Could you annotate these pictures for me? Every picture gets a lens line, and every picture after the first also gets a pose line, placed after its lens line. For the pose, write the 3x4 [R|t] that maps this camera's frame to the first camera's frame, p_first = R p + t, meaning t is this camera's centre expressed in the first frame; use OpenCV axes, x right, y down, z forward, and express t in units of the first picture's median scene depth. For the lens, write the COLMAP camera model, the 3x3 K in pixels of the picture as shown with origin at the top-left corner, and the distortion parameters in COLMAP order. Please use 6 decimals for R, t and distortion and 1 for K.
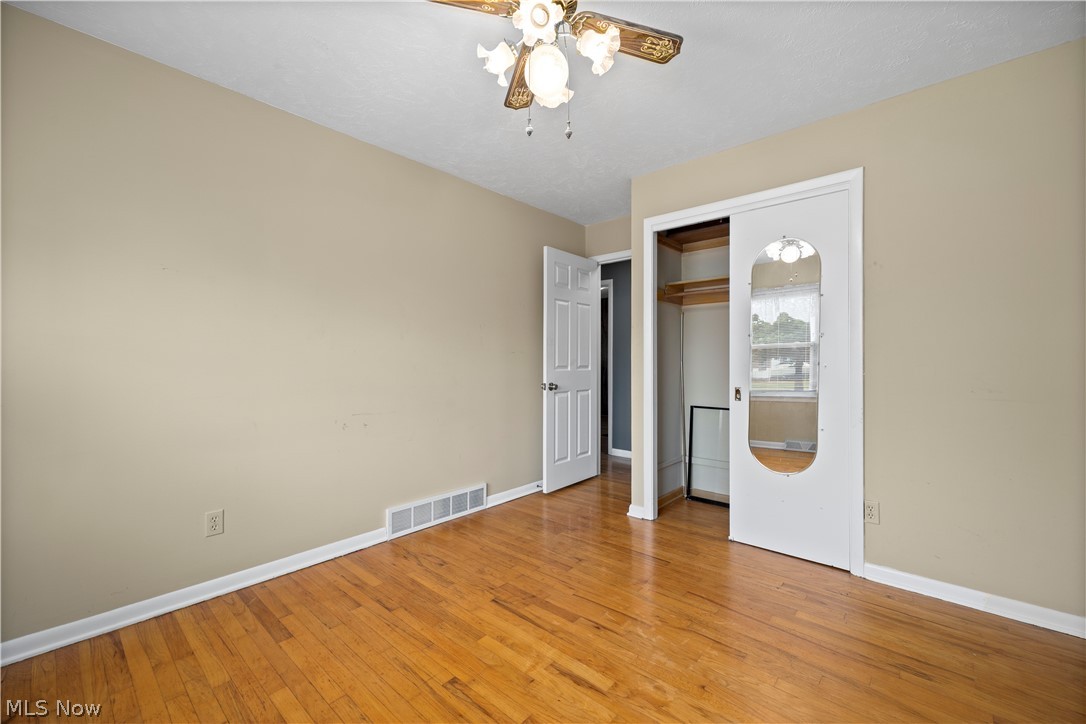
lens RADIAL K [[444.0, 0, 543.0], [0, 444.0, 362.0], [0, 0, 1]] dist [0.003933, -0.000146]
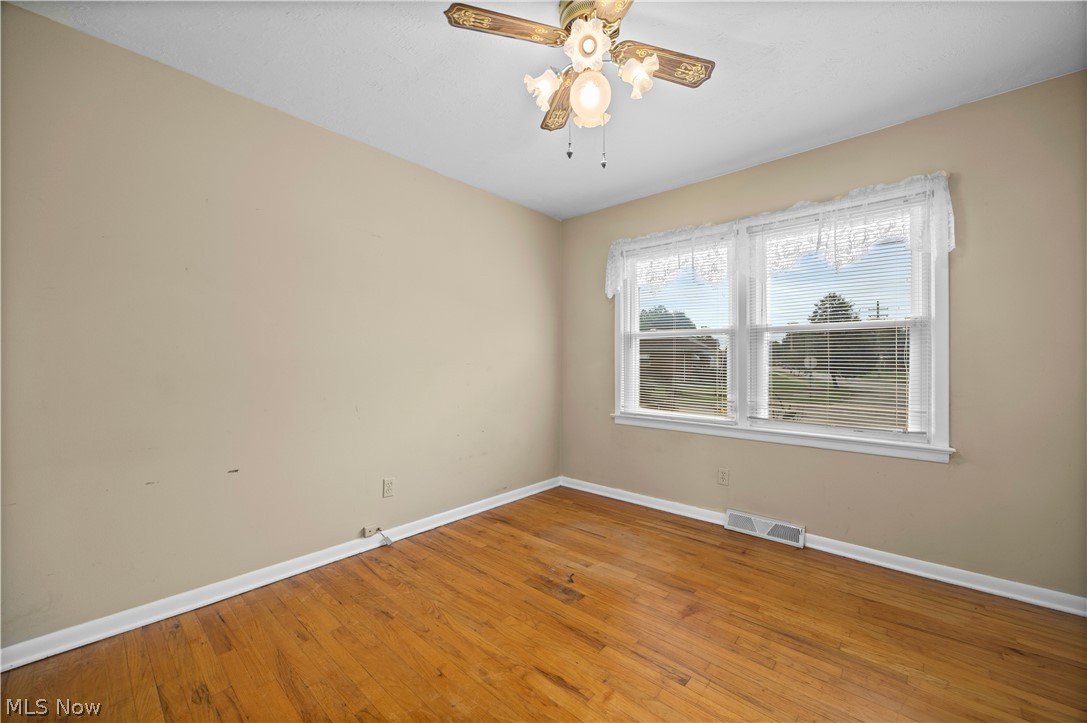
lens RADIAL K [[407.5, 0, 557.6], [0, 407.5, 361.9], [0, 0, 1]] dist [-0.001073, -0.000150]
pose [[-0.999370, -0.002407, -0.035399, 0.094246], [-0.002307, 0.999993, -0.002874, -0.004099], [0.035405, -0.002790, -0.999369, 1.548800]]
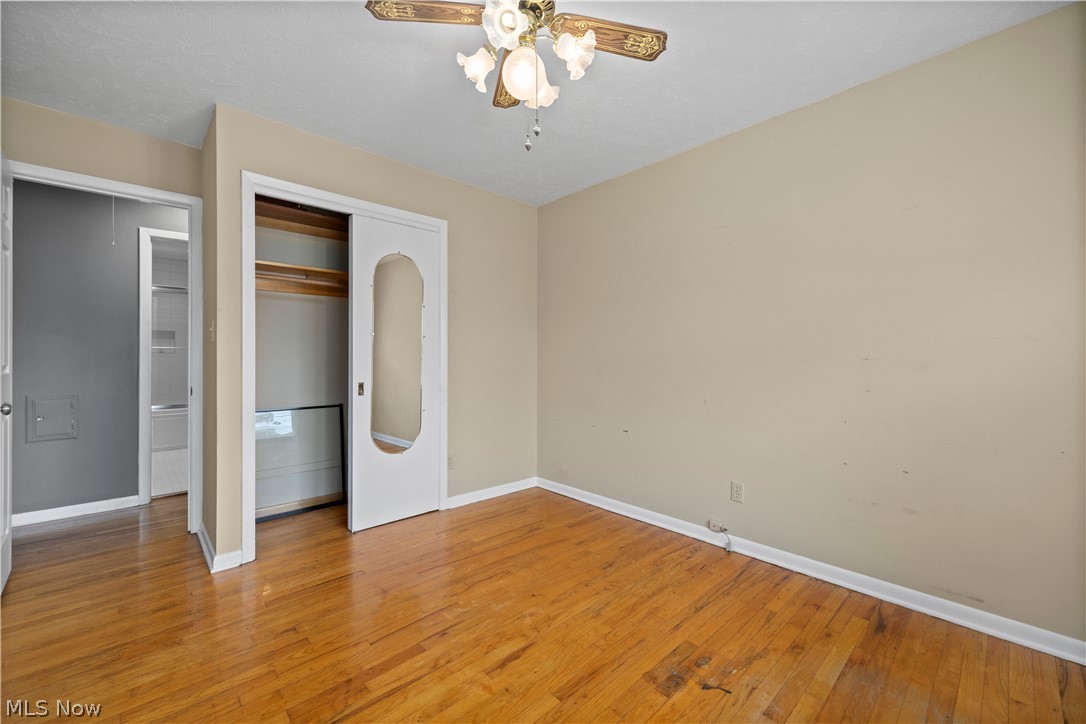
lens RADIAL K [[444.0, 0, 543.0], [0, 444.0, 362.0], [0, 0, 1]] dist [0.003933, -0.000146]
pose [[0.070690, -0.008883, 0.997459, -0.784511], [-0.001406, 0.999958, 0.009005, -0.001178], [-0.997497, -0.002039, 0.070674, 0.688665]]
